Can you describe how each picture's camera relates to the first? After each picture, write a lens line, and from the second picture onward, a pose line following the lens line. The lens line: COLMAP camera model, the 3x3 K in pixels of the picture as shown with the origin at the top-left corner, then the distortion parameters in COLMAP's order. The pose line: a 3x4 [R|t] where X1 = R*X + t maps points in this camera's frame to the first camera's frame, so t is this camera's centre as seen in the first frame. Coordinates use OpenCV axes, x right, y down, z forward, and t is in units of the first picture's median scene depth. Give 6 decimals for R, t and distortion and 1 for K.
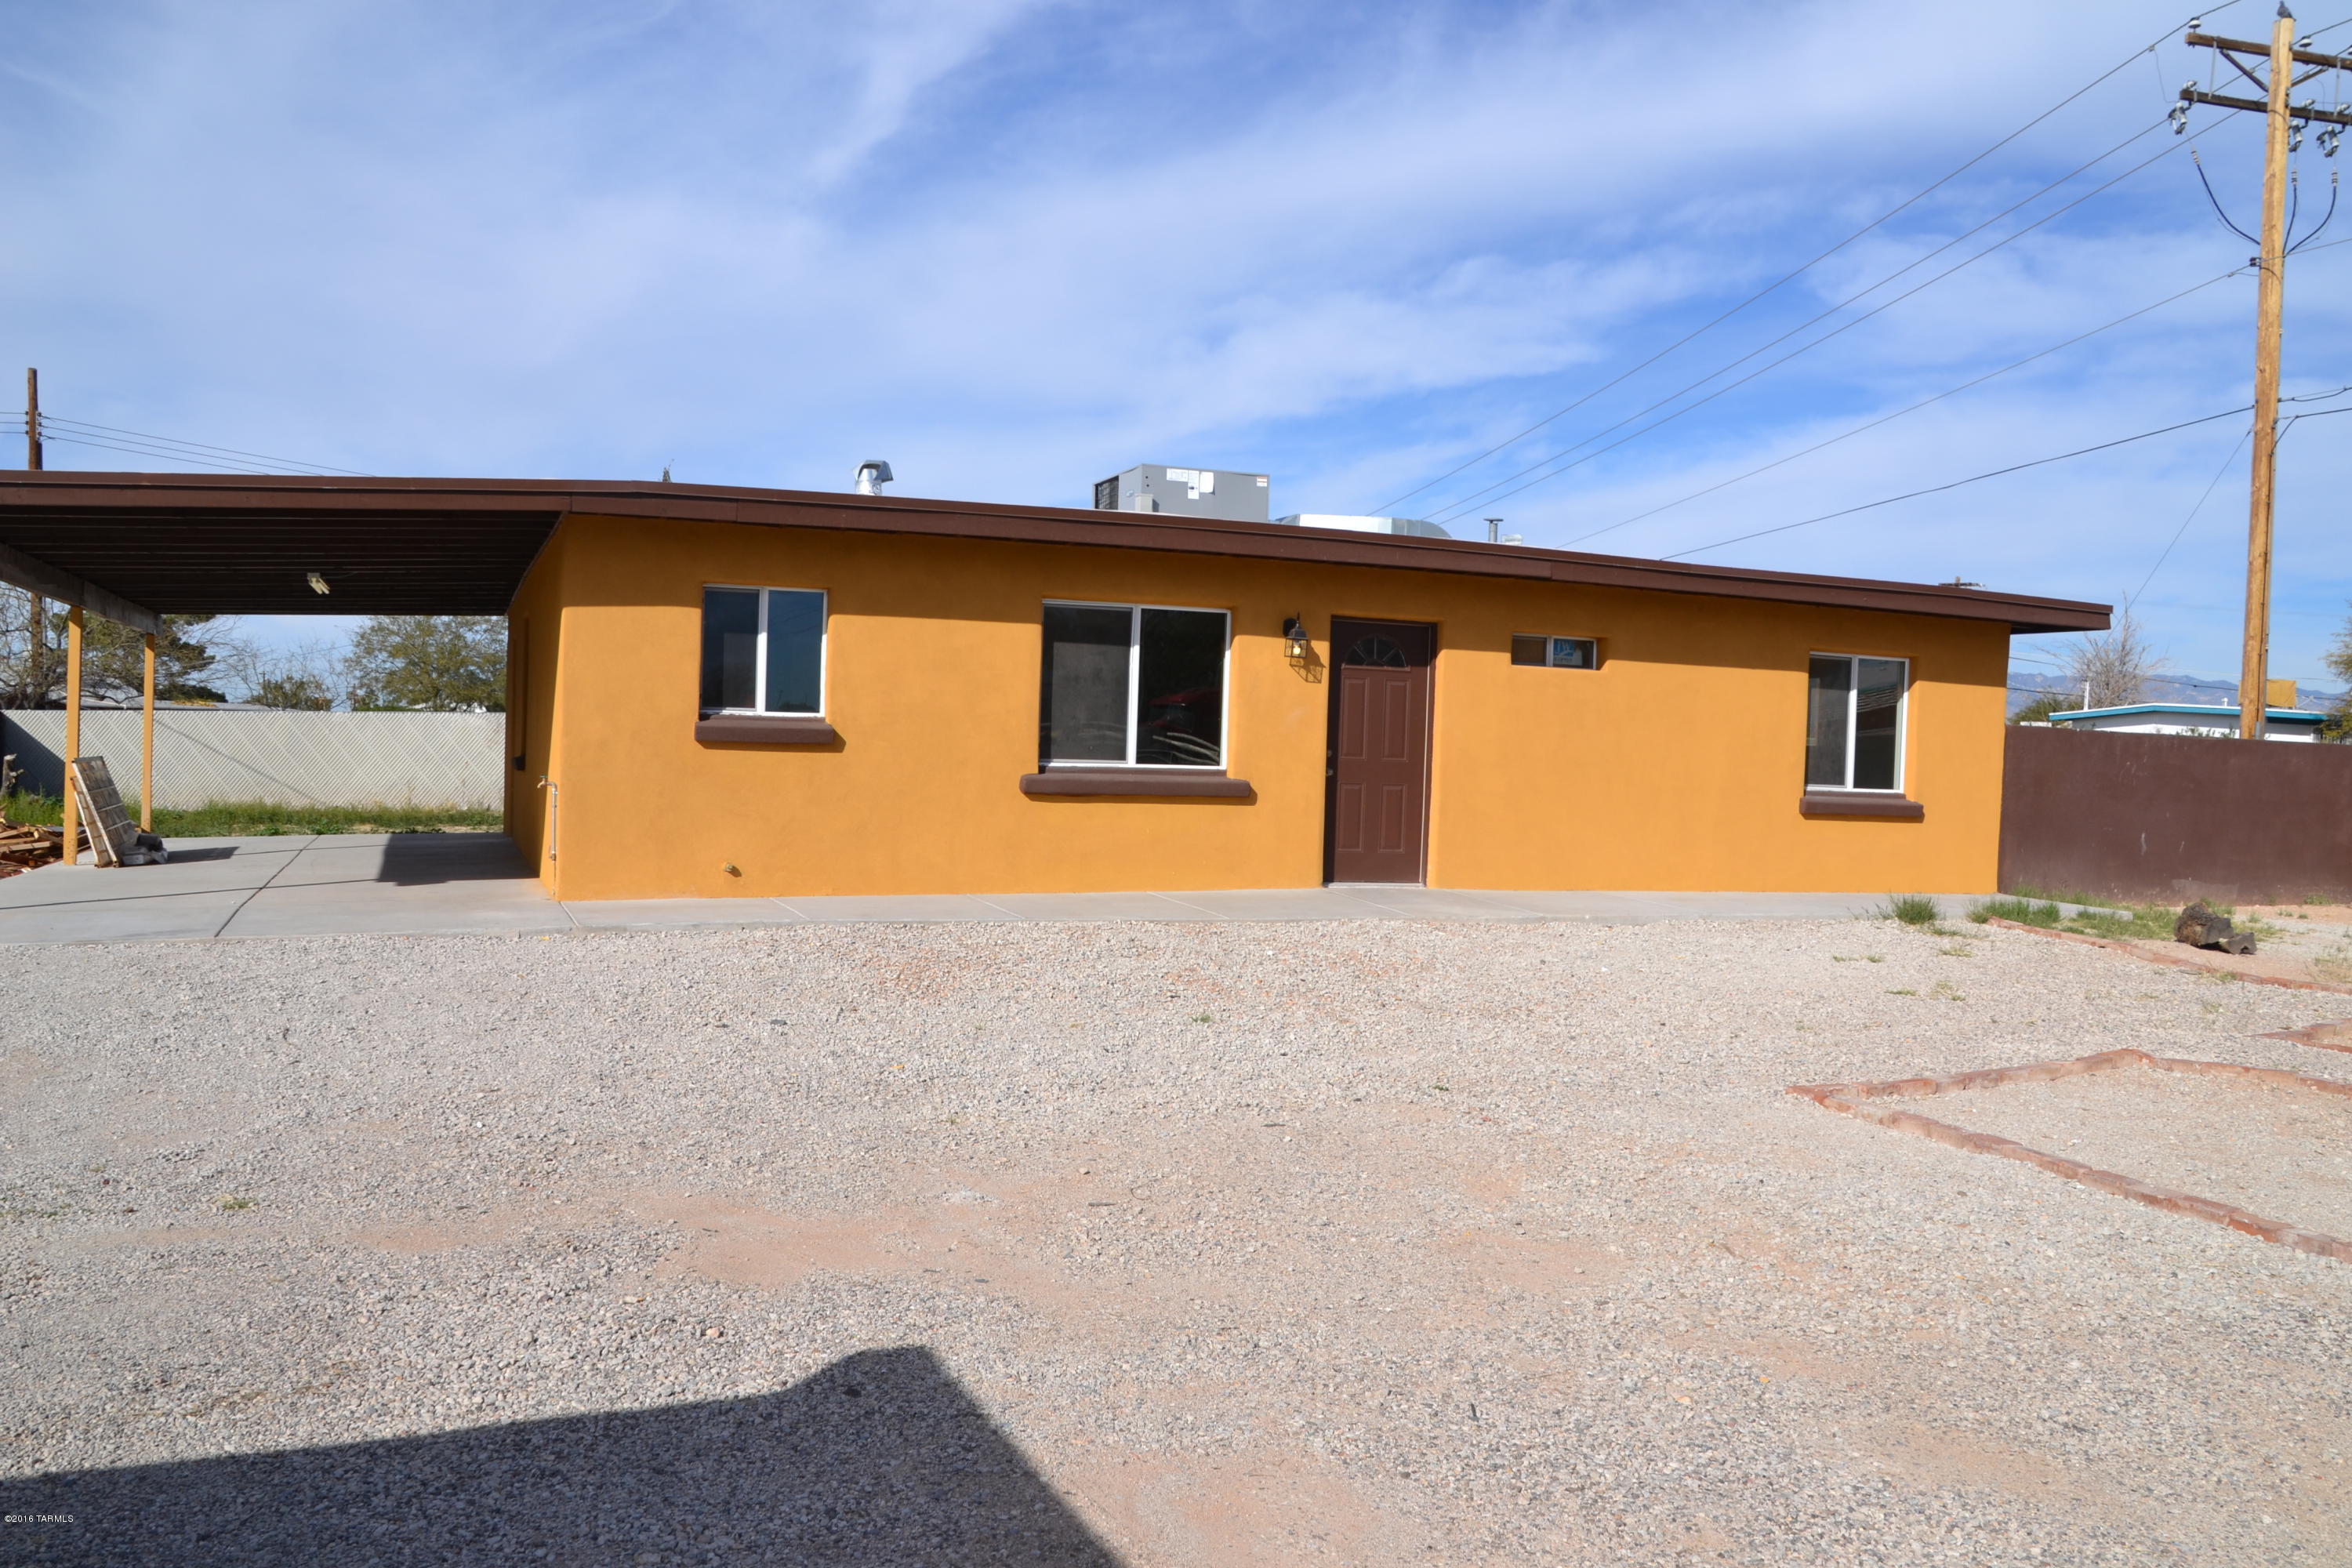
lens RADIAL K [[1939.5, 0, 1144.6], [0, 1939.5, 835.1], [0, 0, 1]] dist [-0.164815, 0.146281]
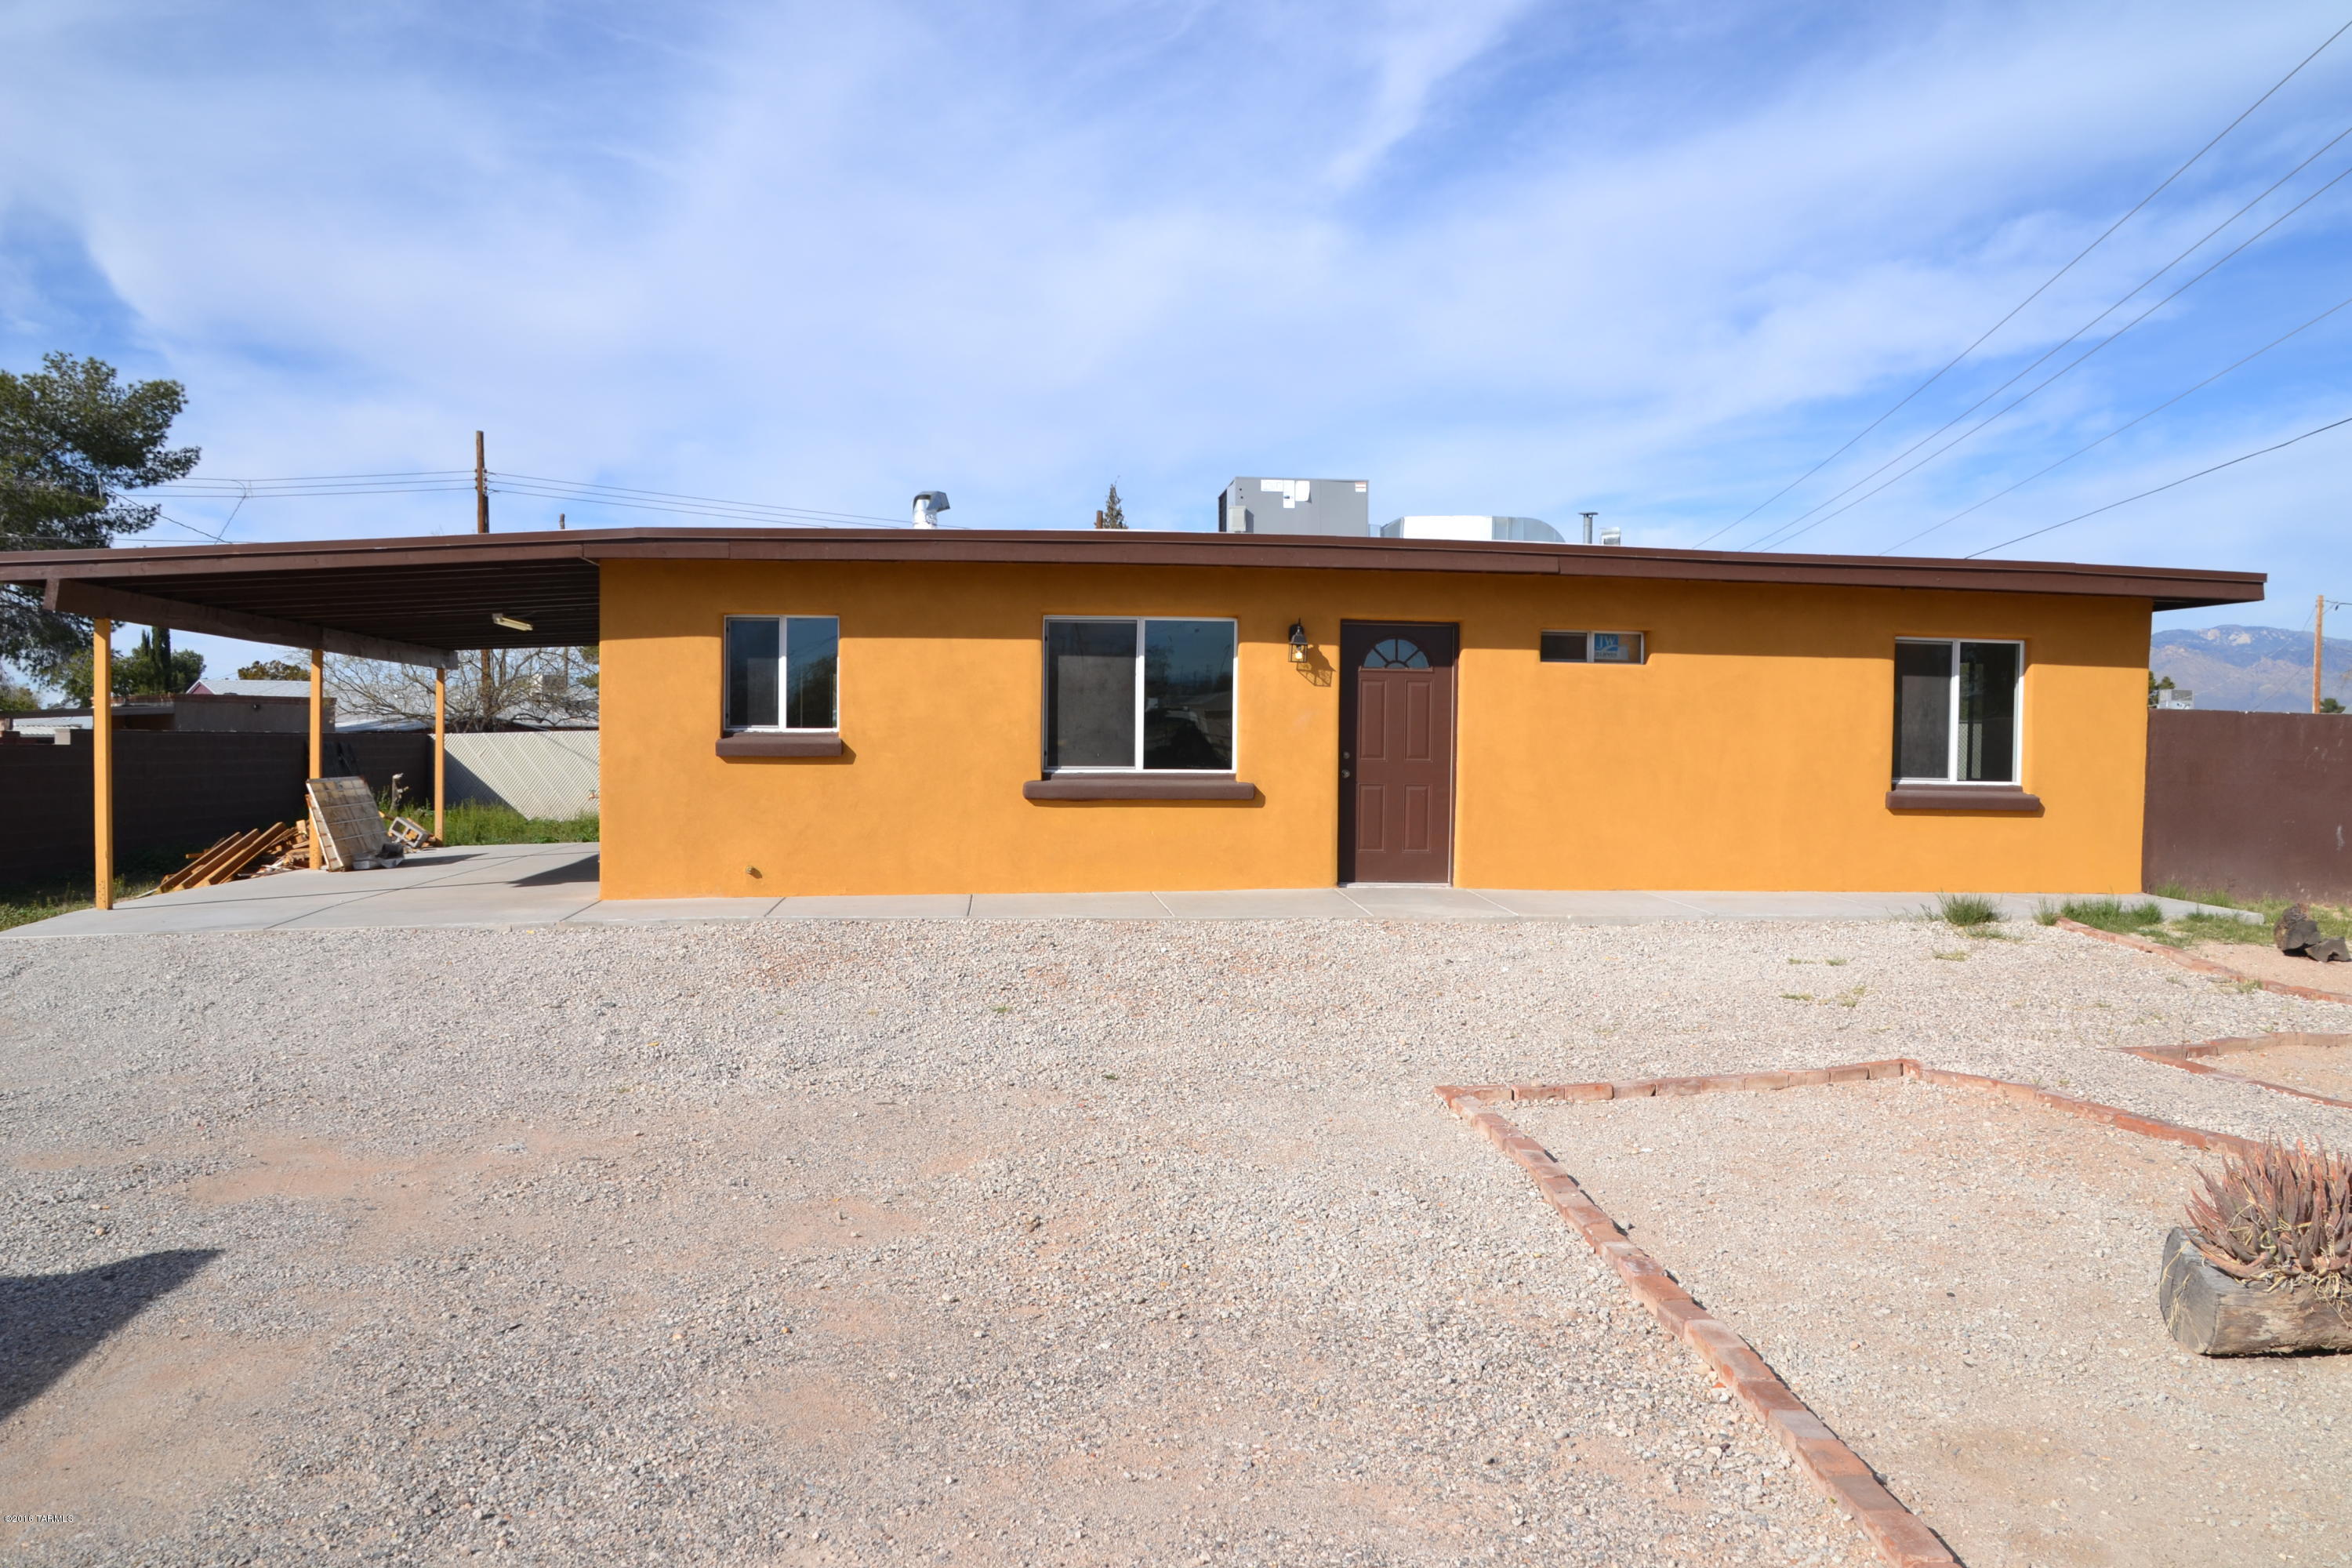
lens RADIAL K [[1939.5, 0, 1144.6], [0, 1939.5, 835.1], [0, 0, 1]] dist [-0.164815, 0.146281]
pose [[0.963138, -0.008194, -0.268883, 0.268482], [0.007965, 0.999966, -0.001944, 0.000703], [0.268890, -0.000269, 0.963171, -0.006367]]
